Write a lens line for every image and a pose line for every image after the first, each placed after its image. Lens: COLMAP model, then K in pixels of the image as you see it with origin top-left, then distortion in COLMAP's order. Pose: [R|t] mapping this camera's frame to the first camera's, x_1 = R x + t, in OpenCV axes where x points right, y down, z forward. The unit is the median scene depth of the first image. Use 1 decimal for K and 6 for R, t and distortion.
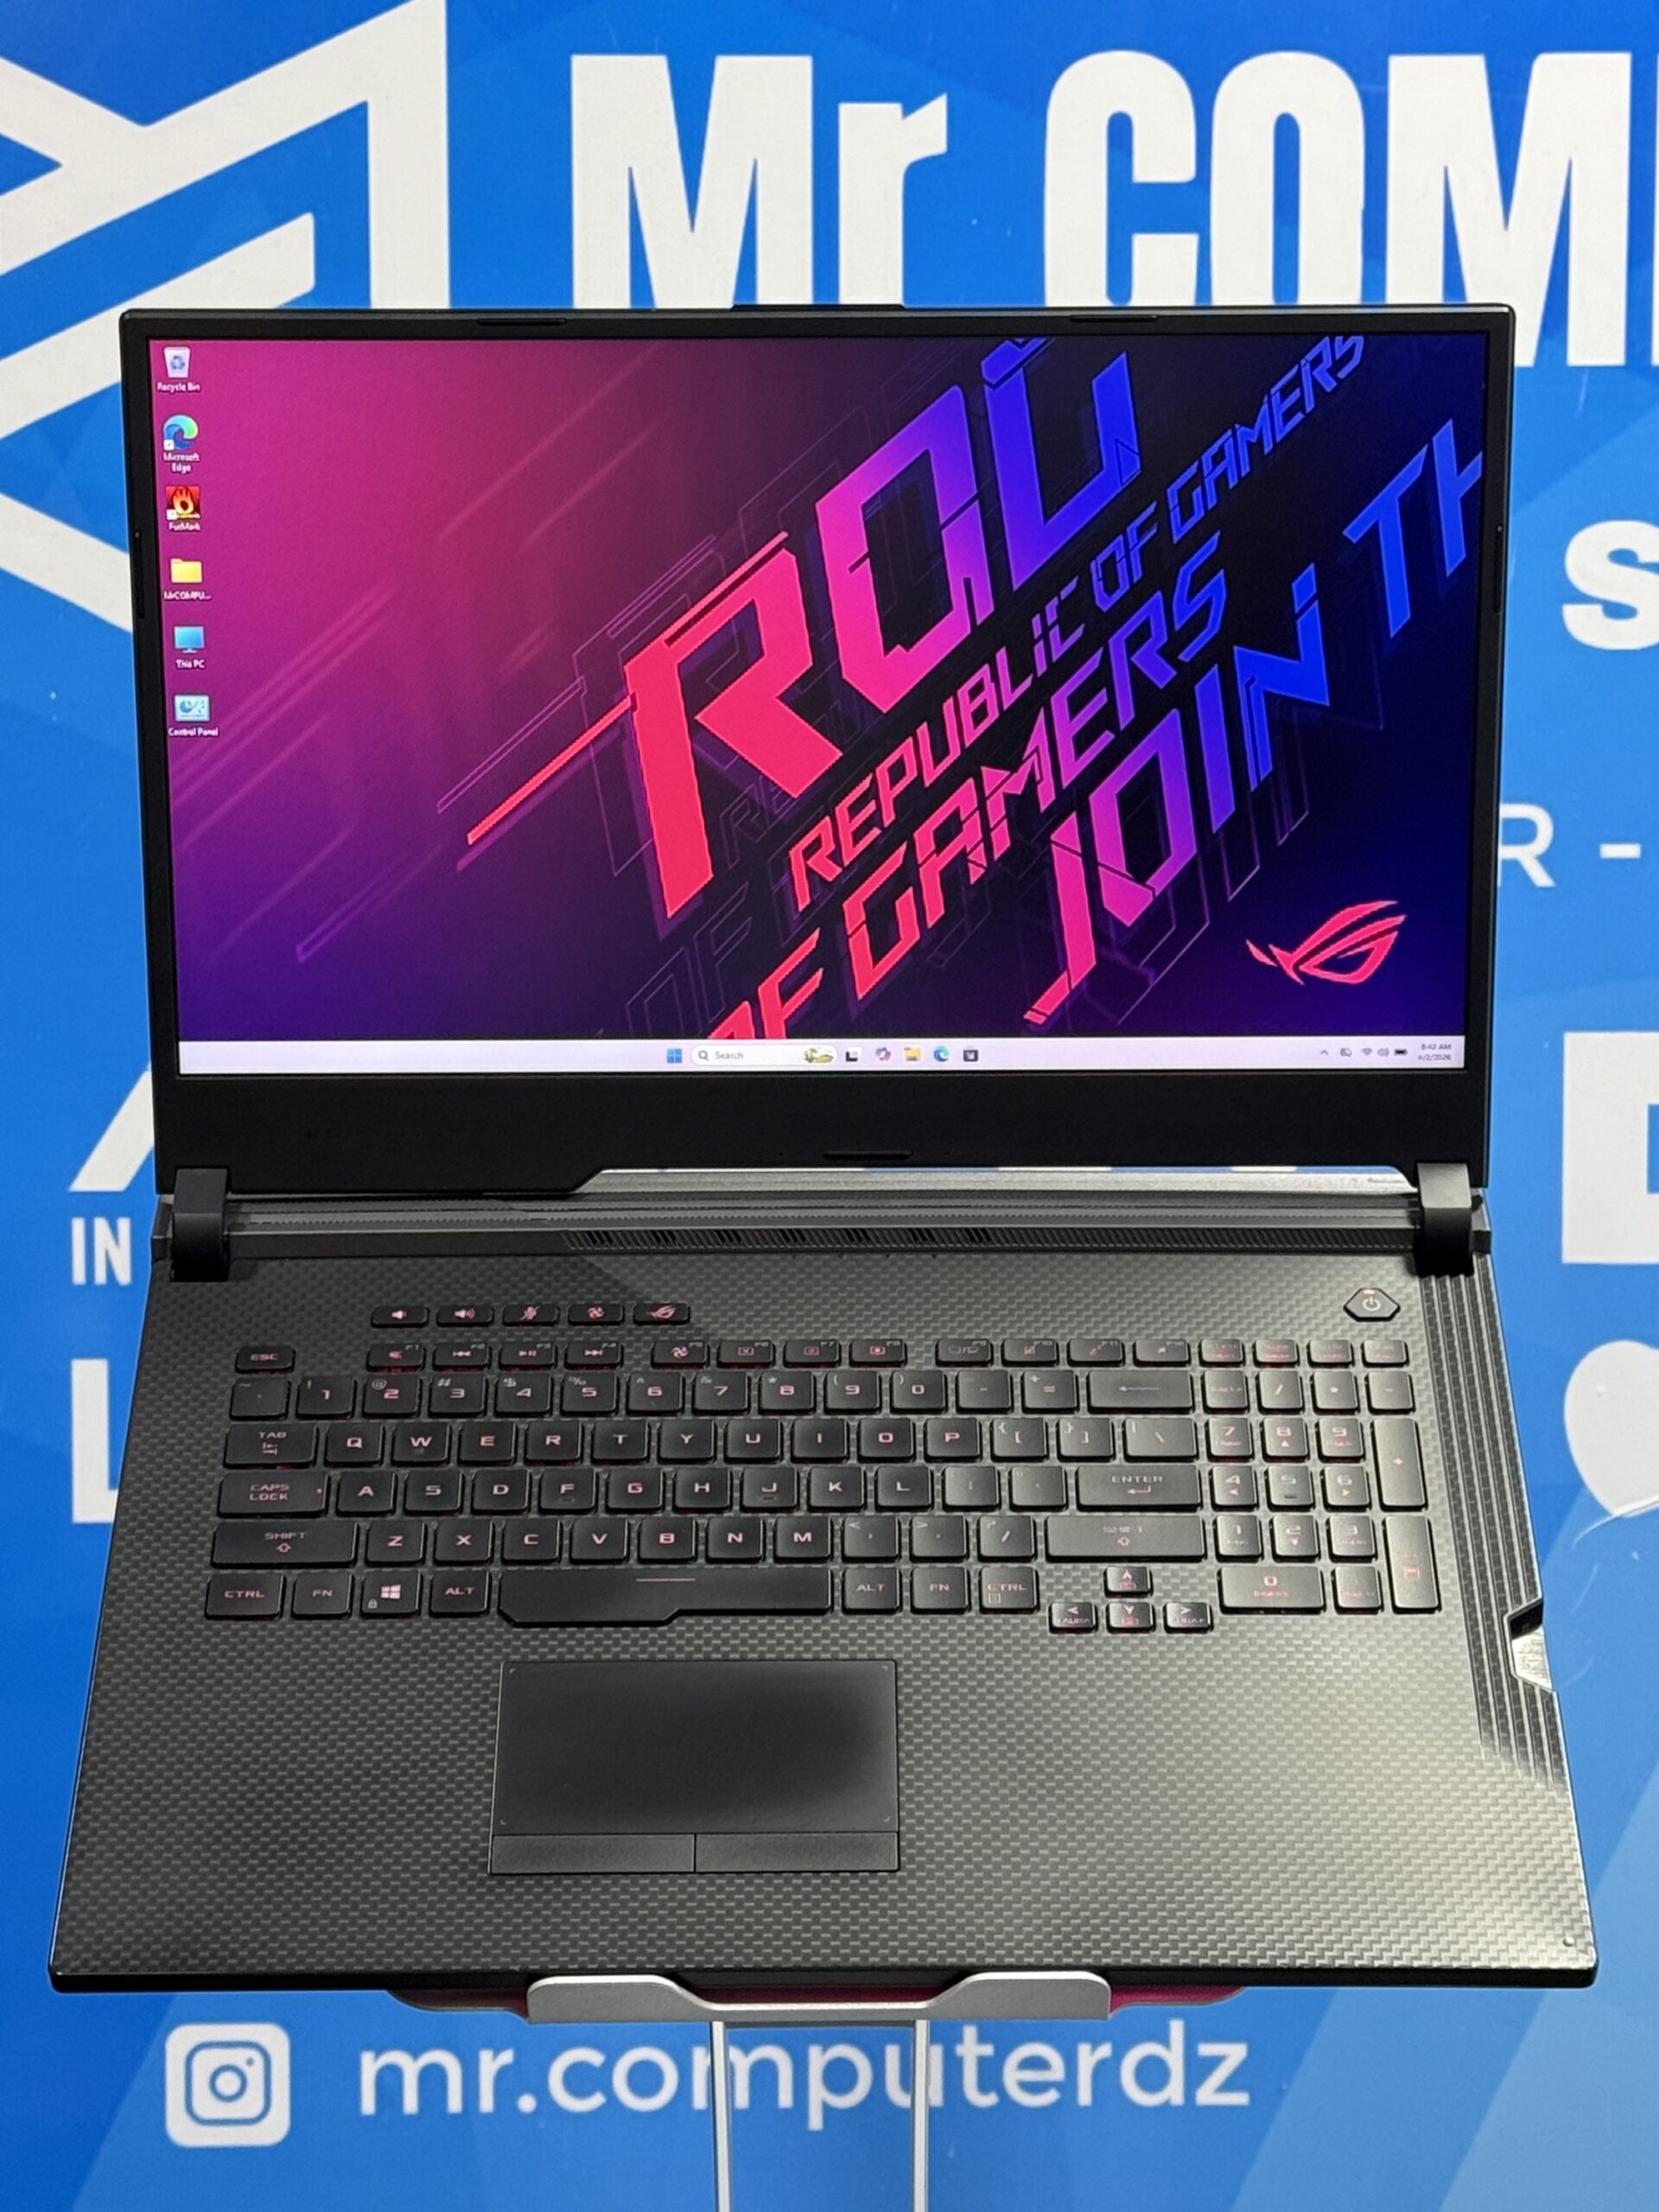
lens RADIAL K [[4726.0, 0, 828.2], [0, 4726.0, 1117.1], [0, 0, 1]] dist [0.131056, 0.125281]
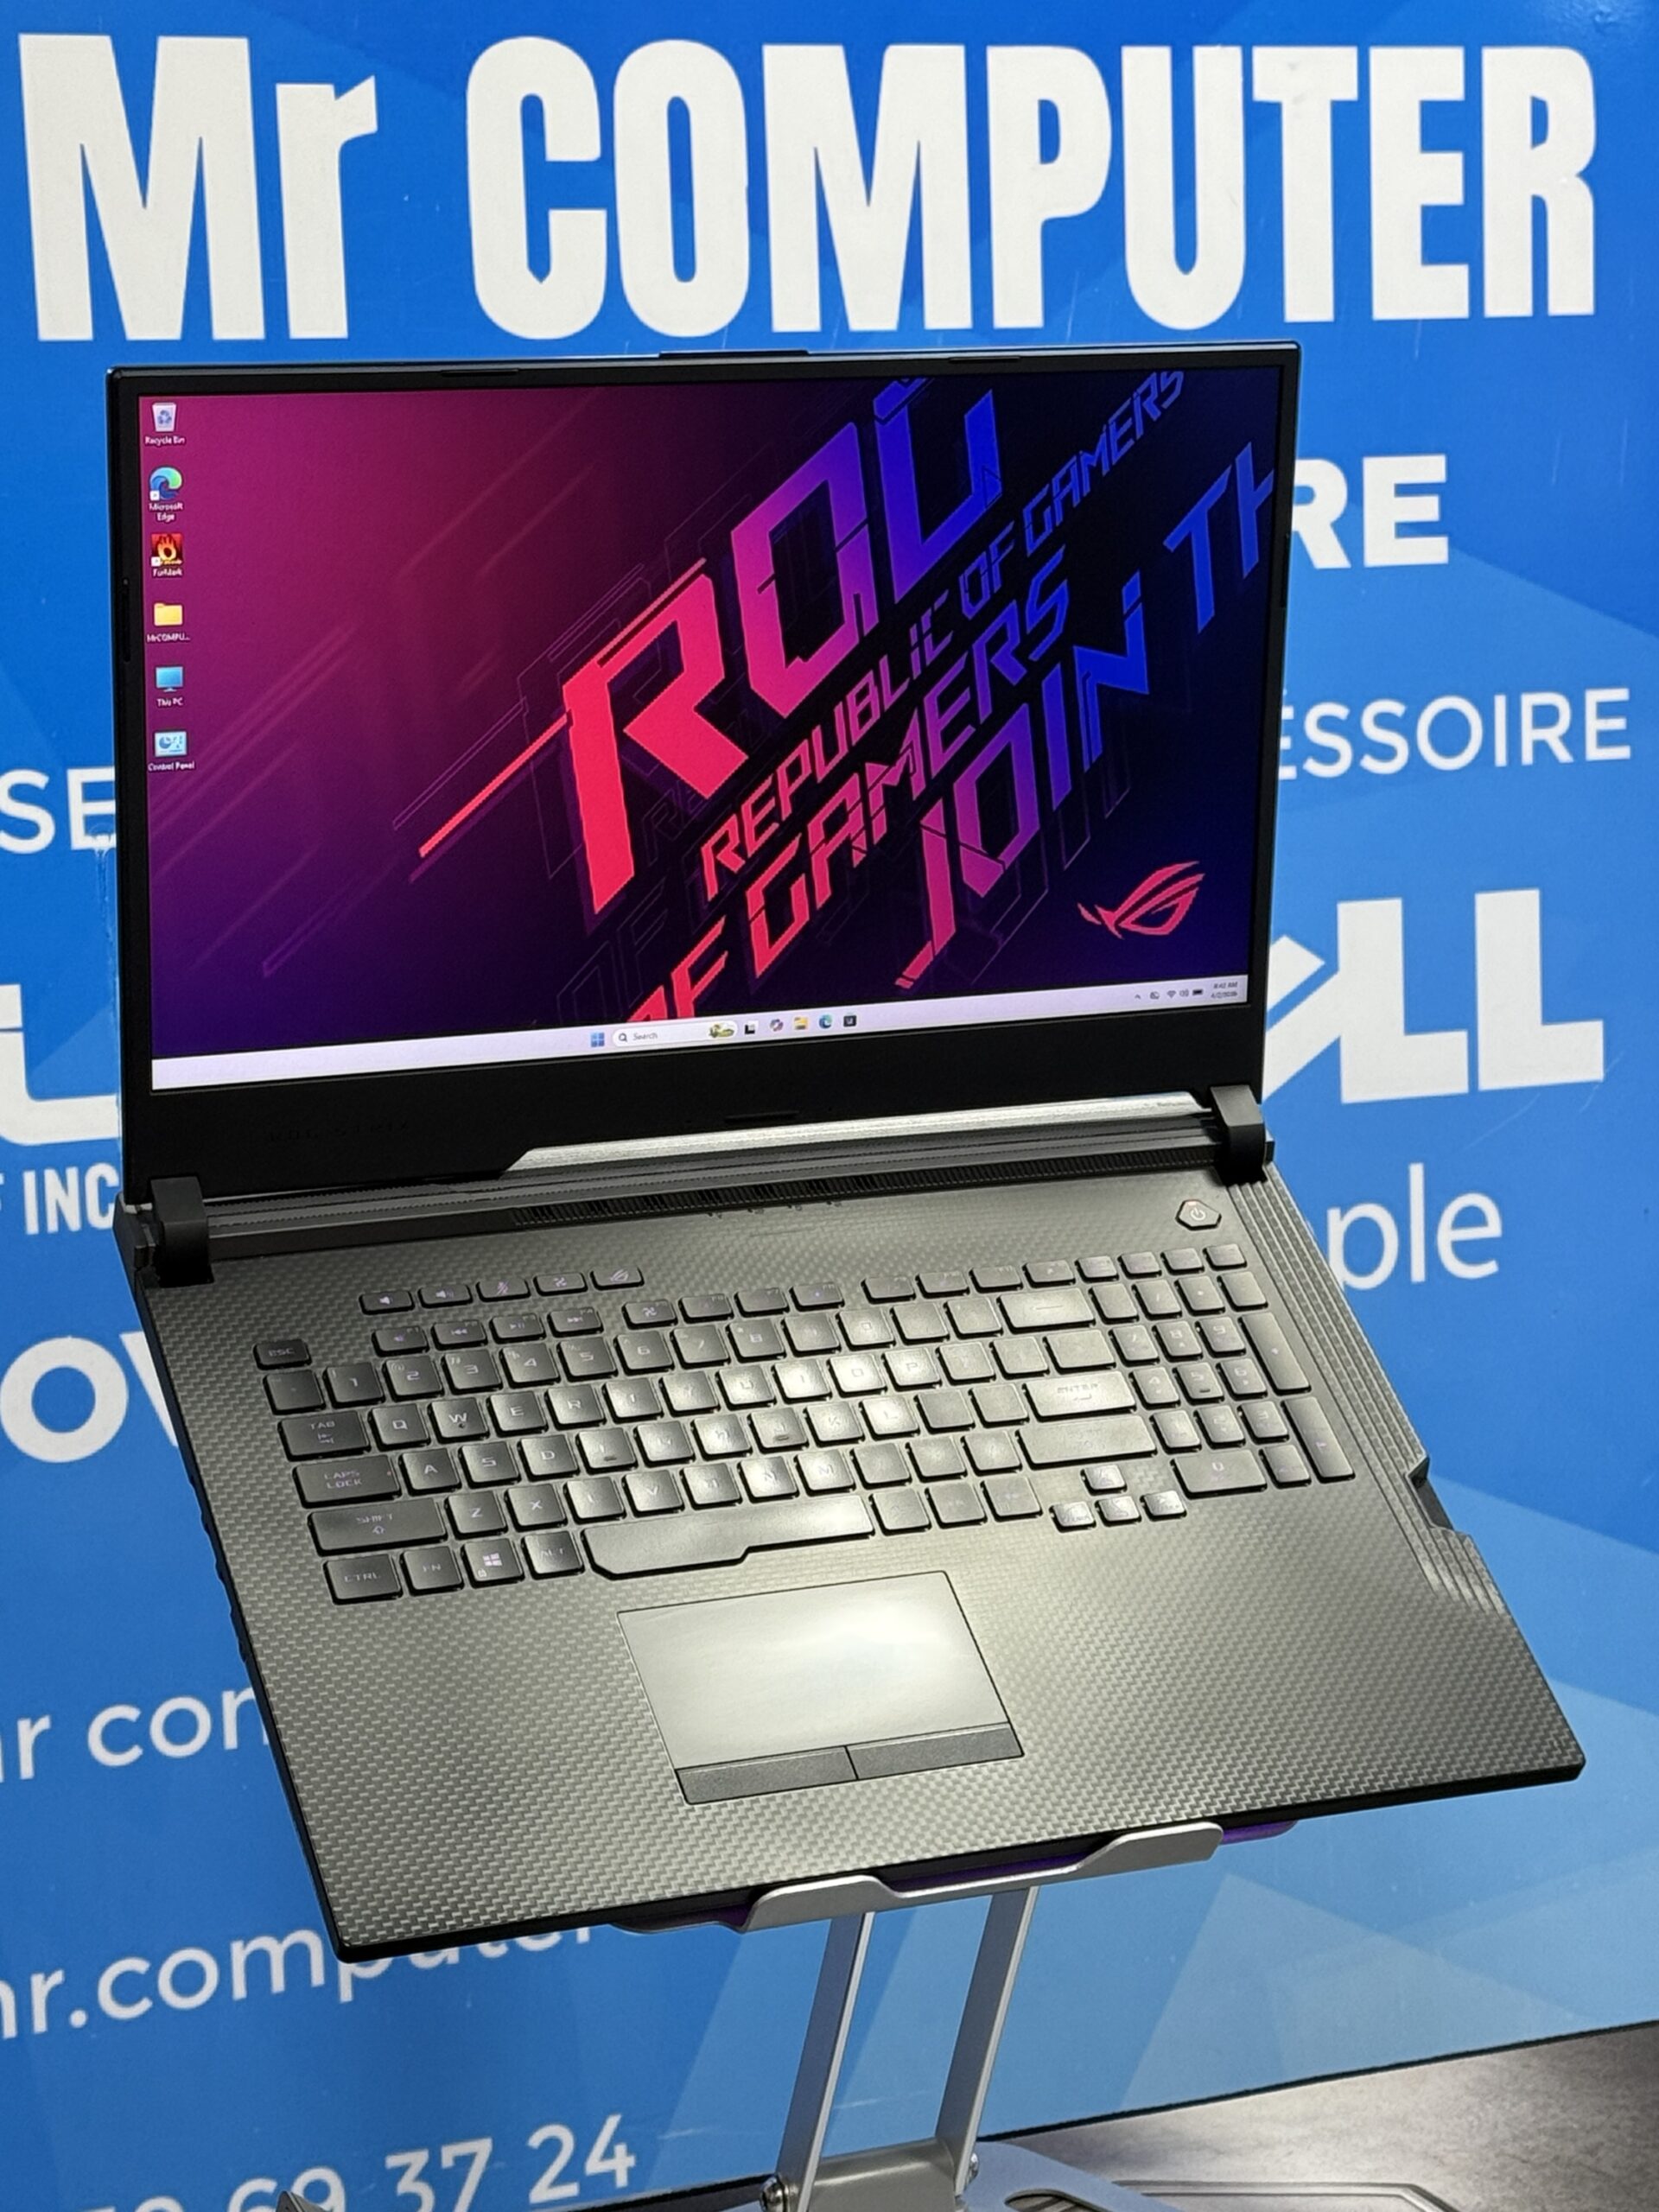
lens RADIAL K [[4726.0, 0, 828.2], [0, 4726.0, 1117.1], [0, 0, 1]] dist [0.131056, 0.125281]
pose [[0.928263, -0.076095, 0.364056, -0.385480], [0.058821, 0.996564, 0.058319, -0.056268], [-0.367242, -0.032721, 0.929550, -0.031467]]
